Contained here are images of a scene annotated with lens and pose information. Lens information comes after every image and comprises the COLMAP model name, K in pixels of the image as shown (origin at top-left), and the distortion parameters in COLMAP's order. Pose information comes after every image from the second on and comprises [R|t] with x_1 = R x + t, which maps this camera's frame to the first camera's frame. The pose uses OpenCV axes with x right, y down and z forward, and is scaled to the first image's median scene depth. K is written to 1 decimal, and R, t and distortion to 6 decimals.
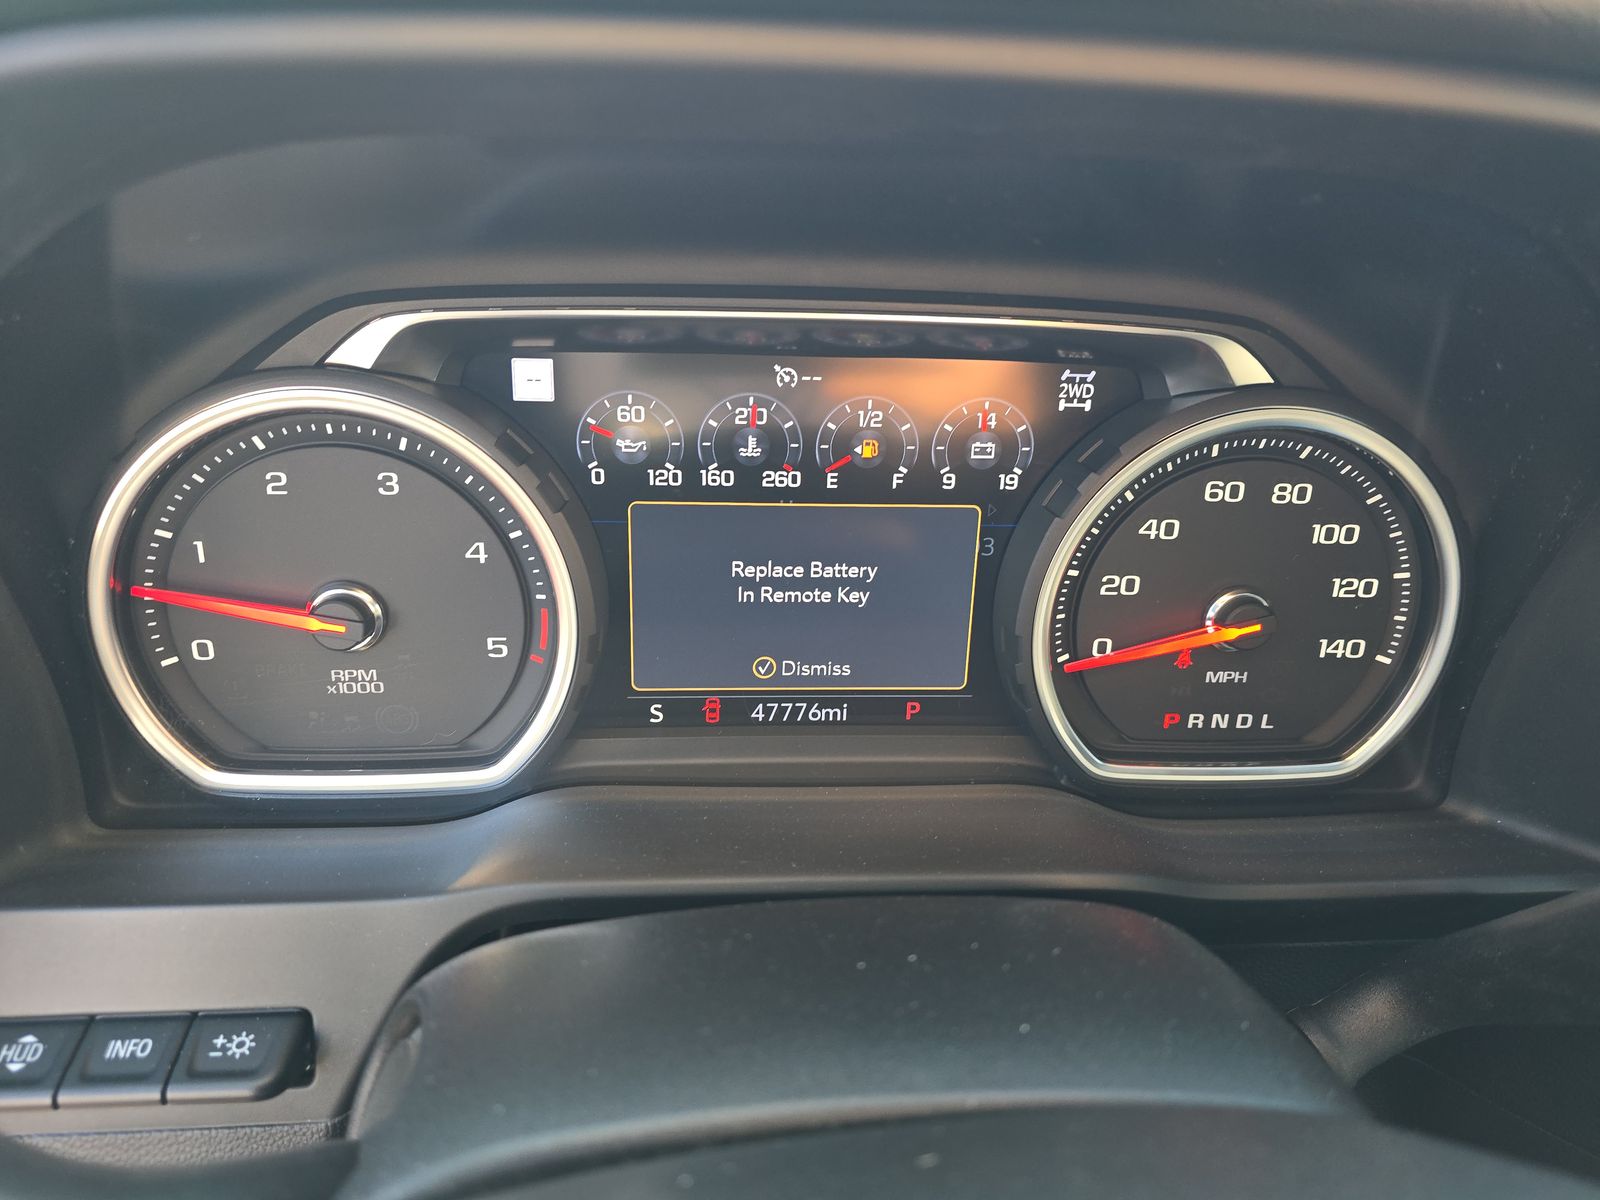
lens RADIAL K [[1074.5, 0, 801.4], [0, 1074.5, 591.9], [0, 0, 1]] dist [0.057869, -0.056590]
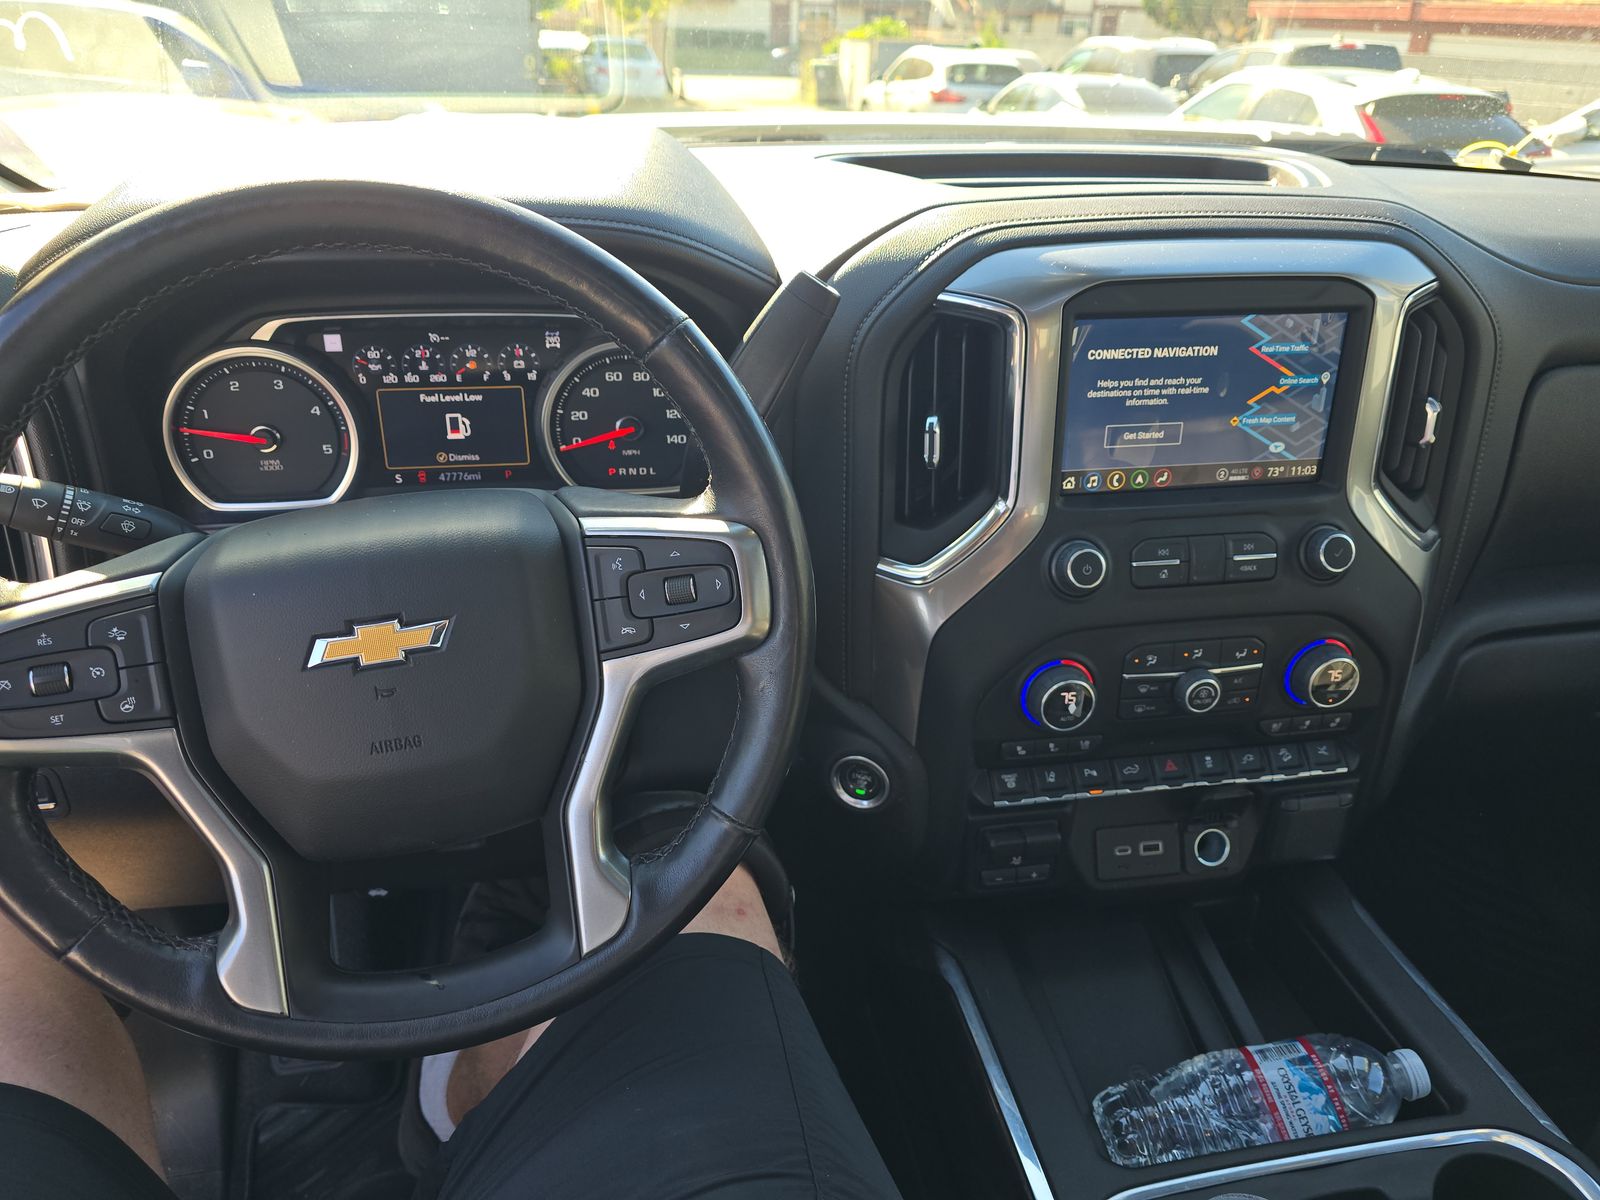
lens RADIAL K [[1074.5, 0, 802.0], [0, 1074.5, 596.2], [0, 0, 1]] dist [0.057869, -0.056590]
pose [[0.995256, -0.061719, 0.075206, 0.612961], [0.060655, 0.998025, 0.016352, 0.419270], [-0.076066, -0.011713, 0.997034, -1.624962]]
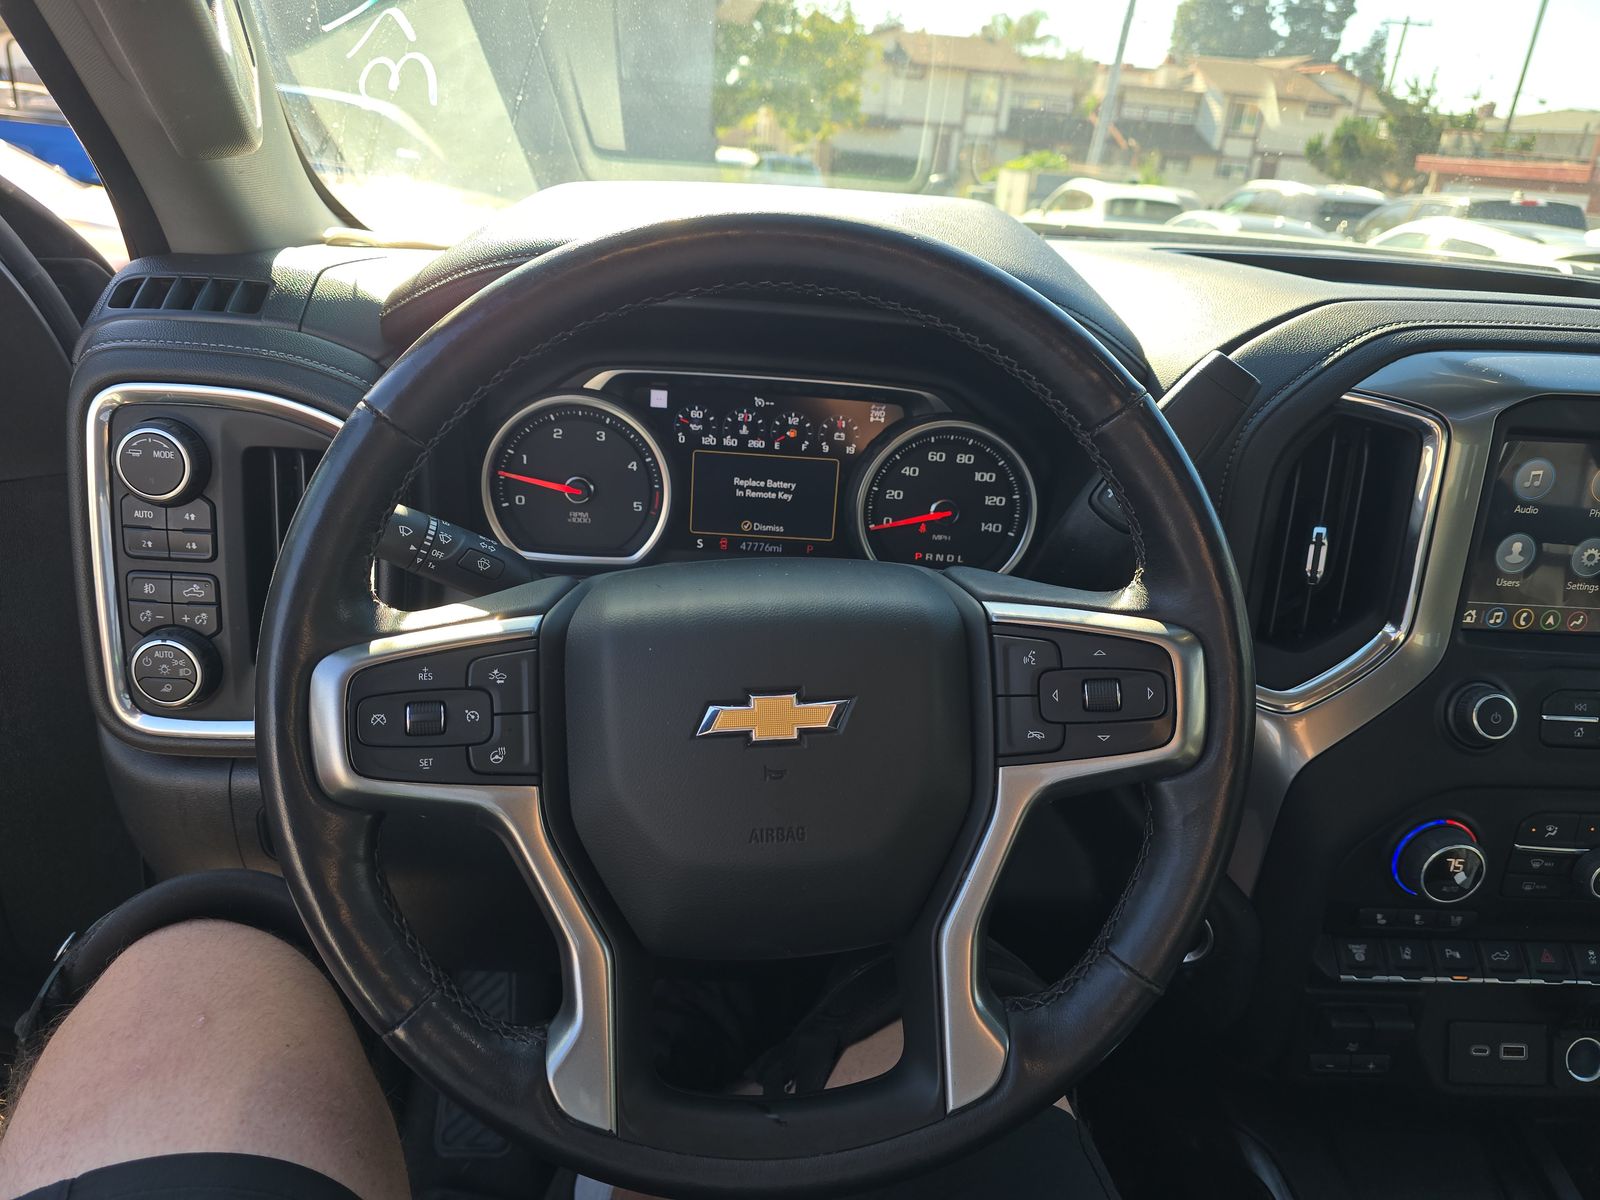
lens RADIAL K [[1074.5, 0, 807.4], [0, 1074.5, 605.6], [0, 0, 1]] dist [0.057869, -0.056590]
pose [[0.998934, 0.042919, -0.017014, 0.154337], [-0.044016, 0.996545, -0.070428, 0.427773], [0.013933, 0.071102, 0.997372, -1.407299]]
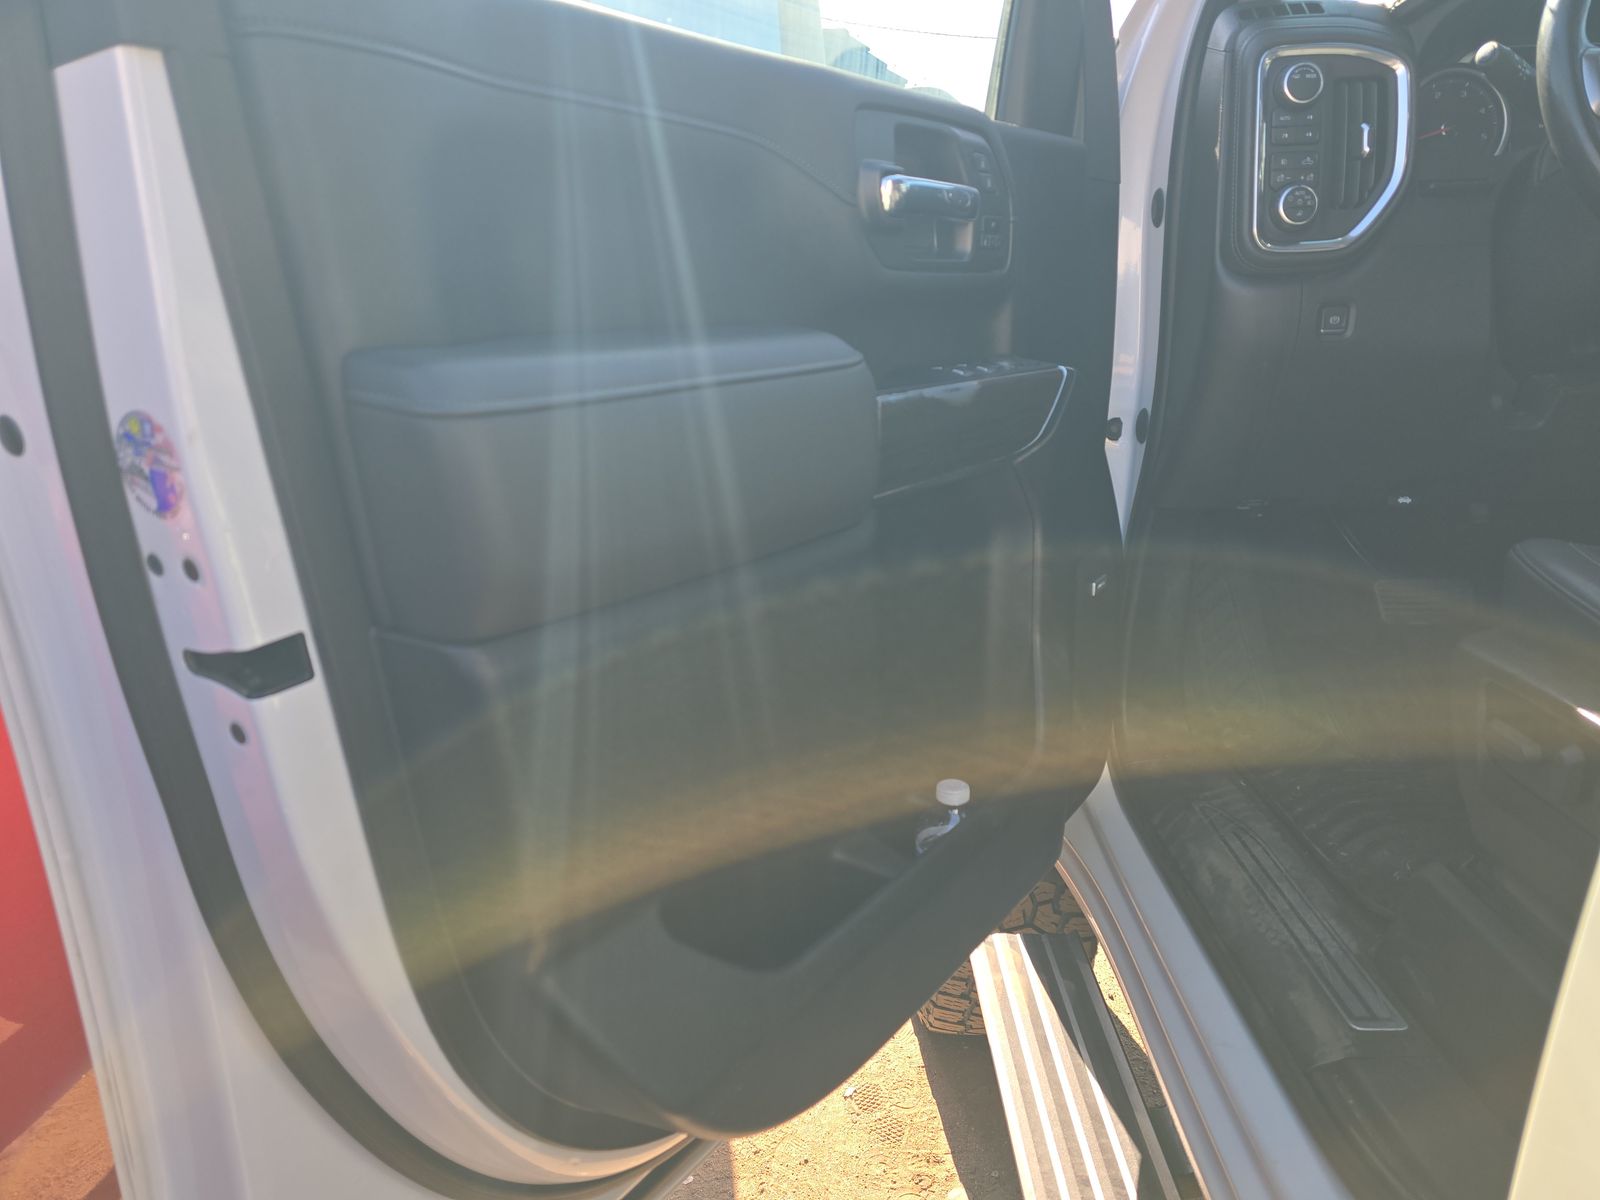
lens RADIAL K [[1074.5, 0, 797.2], [0, 1074.5, 603.2], [0, 0, 1]] dist [0.057869, -0.056590]
pose [[0.993497, -0.038292, -0.107224, -2.440851], [0.018119, 0.982921, -0.183136, 2.443778], [0.112405, 0.180002, 0.977223, -2.928142]]
